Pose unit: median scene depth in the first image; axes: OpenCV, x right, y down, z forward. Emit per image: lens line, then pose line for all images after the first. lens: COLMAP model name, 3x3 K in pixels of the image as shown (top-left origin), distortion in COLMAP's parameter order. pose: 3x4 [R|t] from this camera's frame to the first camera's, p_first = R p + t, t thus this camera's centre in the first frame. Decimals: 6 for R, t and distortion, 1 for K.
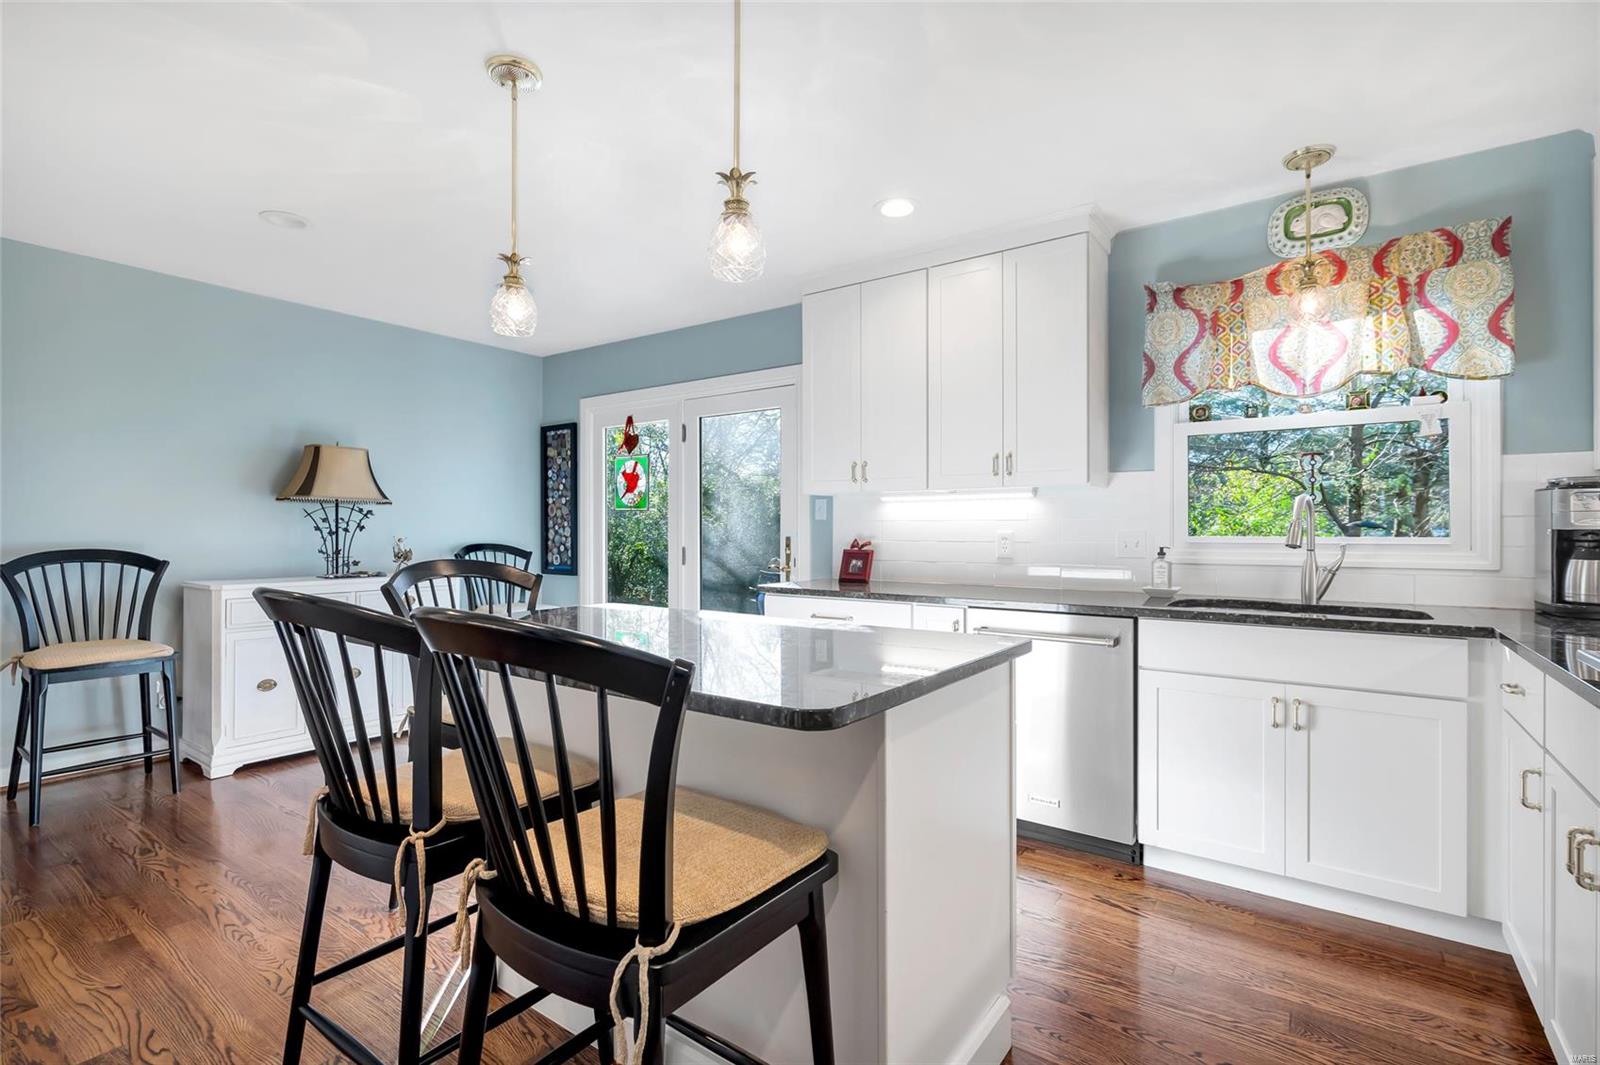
lens RADIAL K [[735.7, 0, 800.0], [0, 735.7, 532.5], [0, 0, 1]] dist [0.002370, 0.000310]
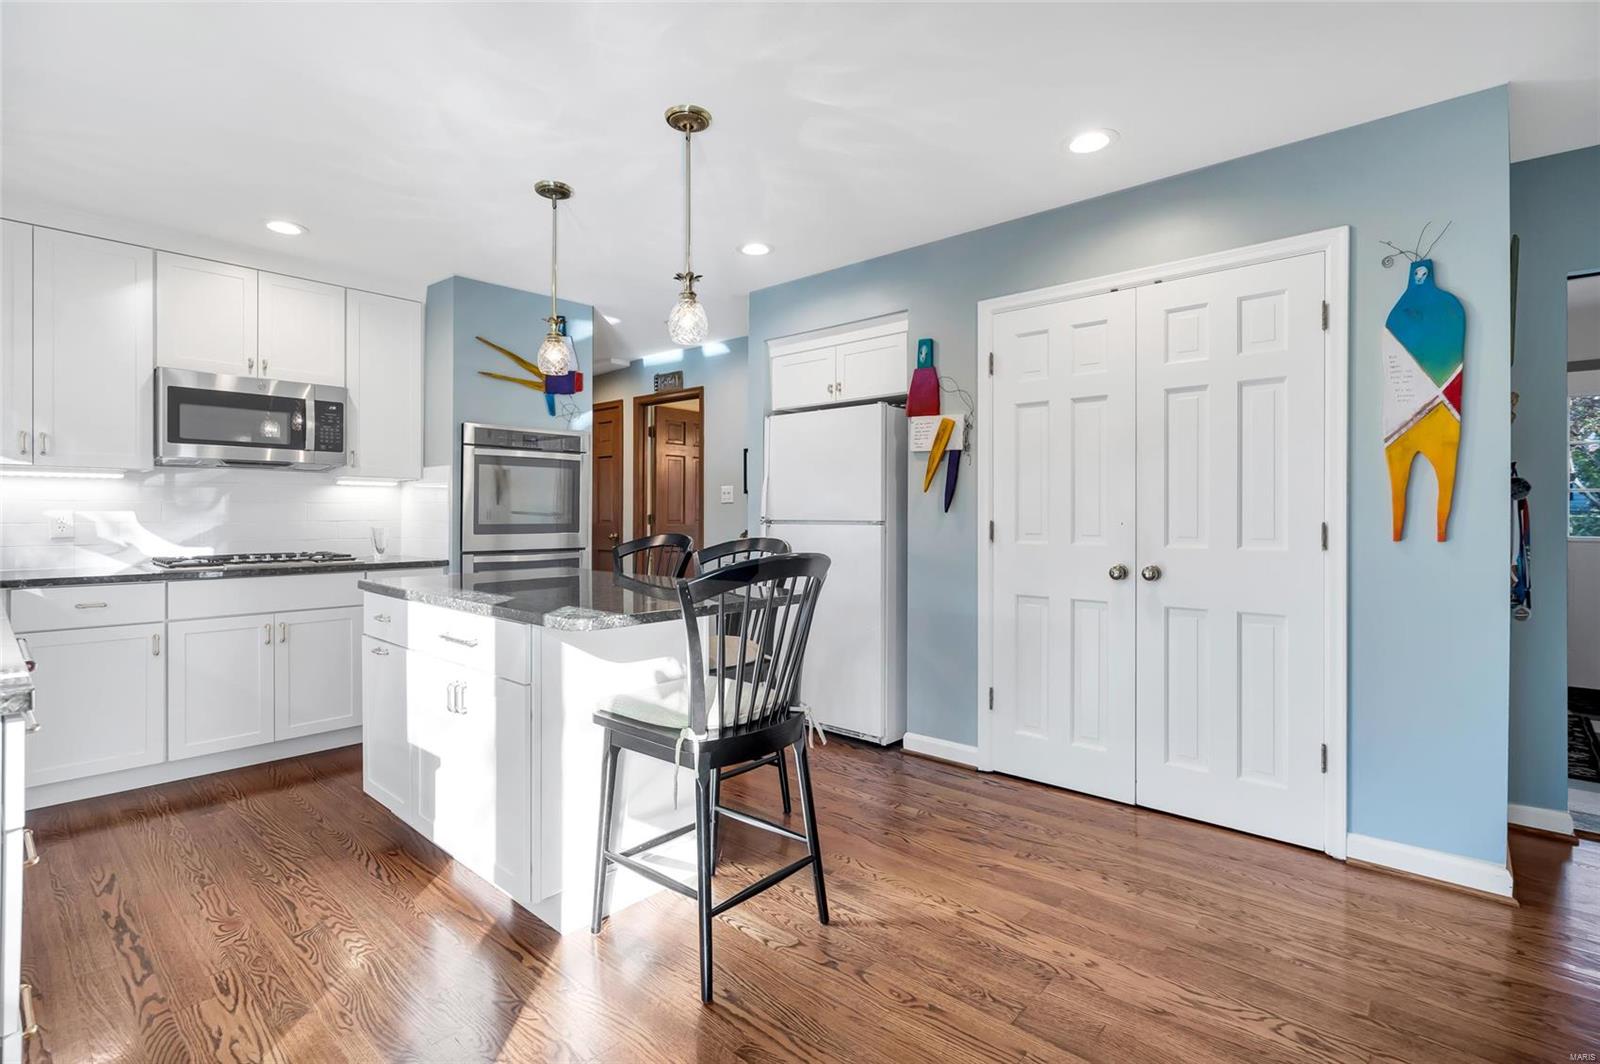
lens RADIAL K [[750.2, 0, 803.1], [0, 750.2, 523.6], [0, 0, 1]] dist [0.000124, 0.000168]
pose [[-0.994059, -0.005753, 0.108694, -0.451836], [-0.003759, 0.999821, 0.018547, -0.004994], [-0.108781, 0.018028, -0.993902, 1.396196]]
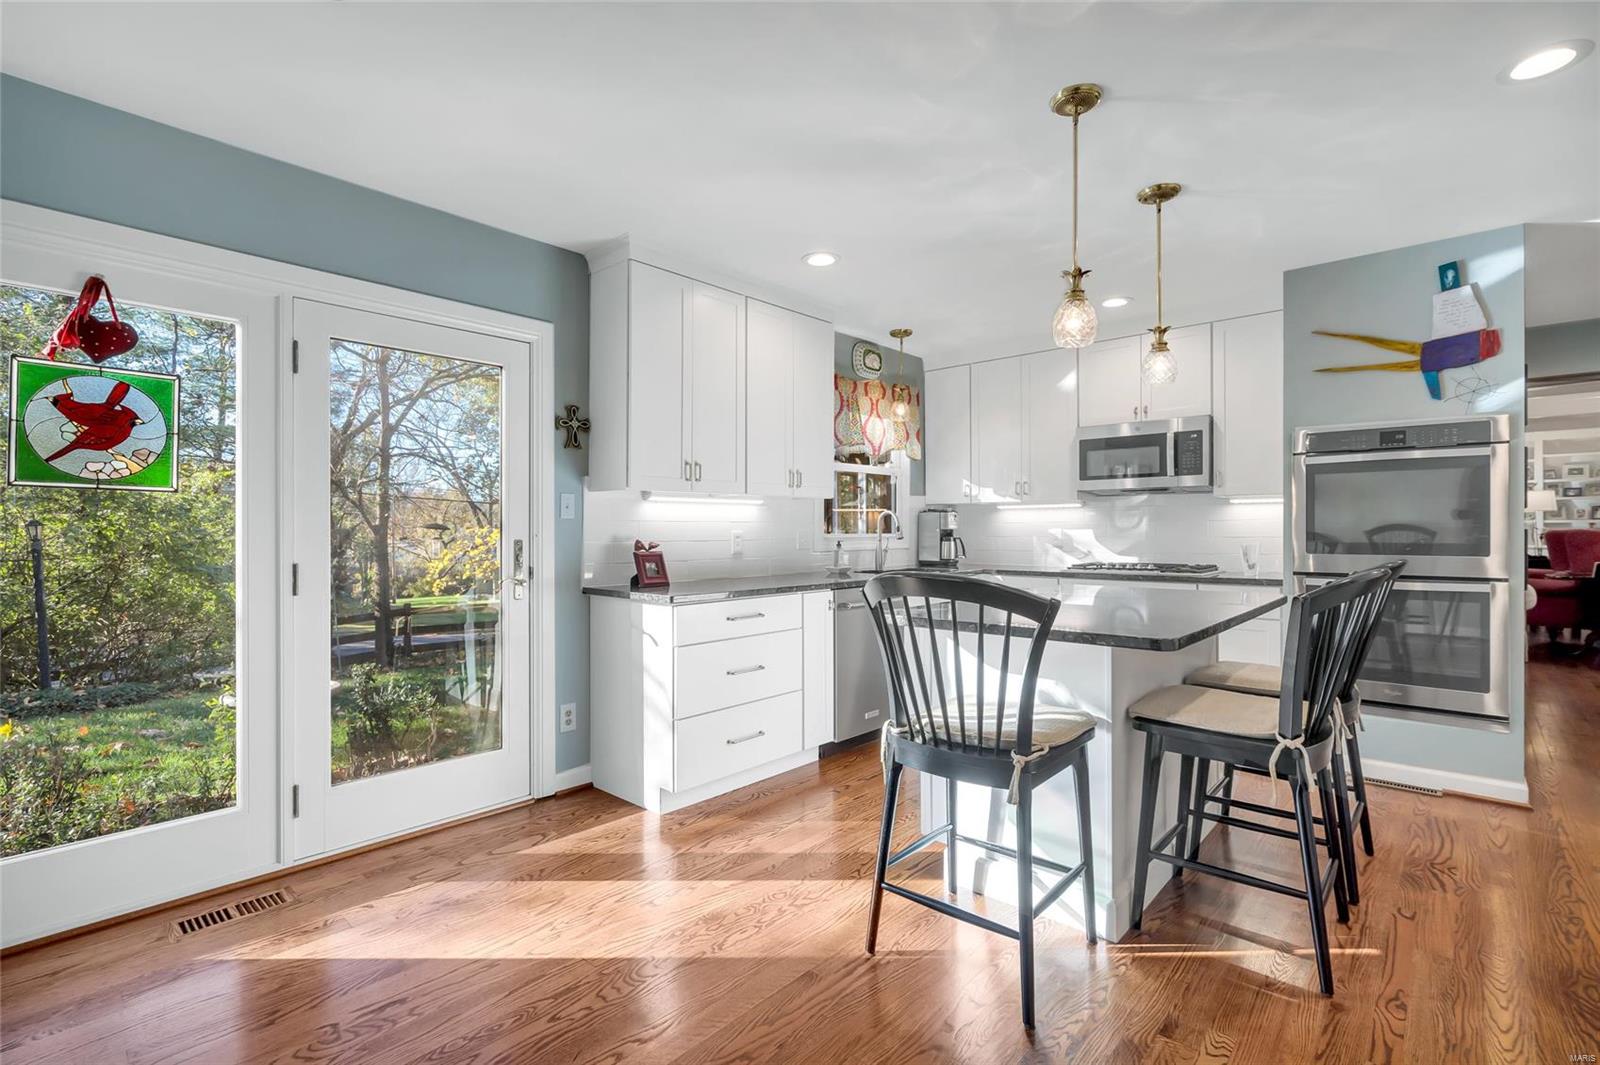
lens RADIAL K [[735.7, 0, 800.0], [0, 735.7, 532.5], [0, 0, 1]] dist [0.002370, 0.000310]
pose [[0.116251, -0.004675, 0.993209, -0.966491], [0.008137, 0.999960, 0.003754, -0.003264], [-0.993187, 0.007646, 0.116284, 0.822368]]
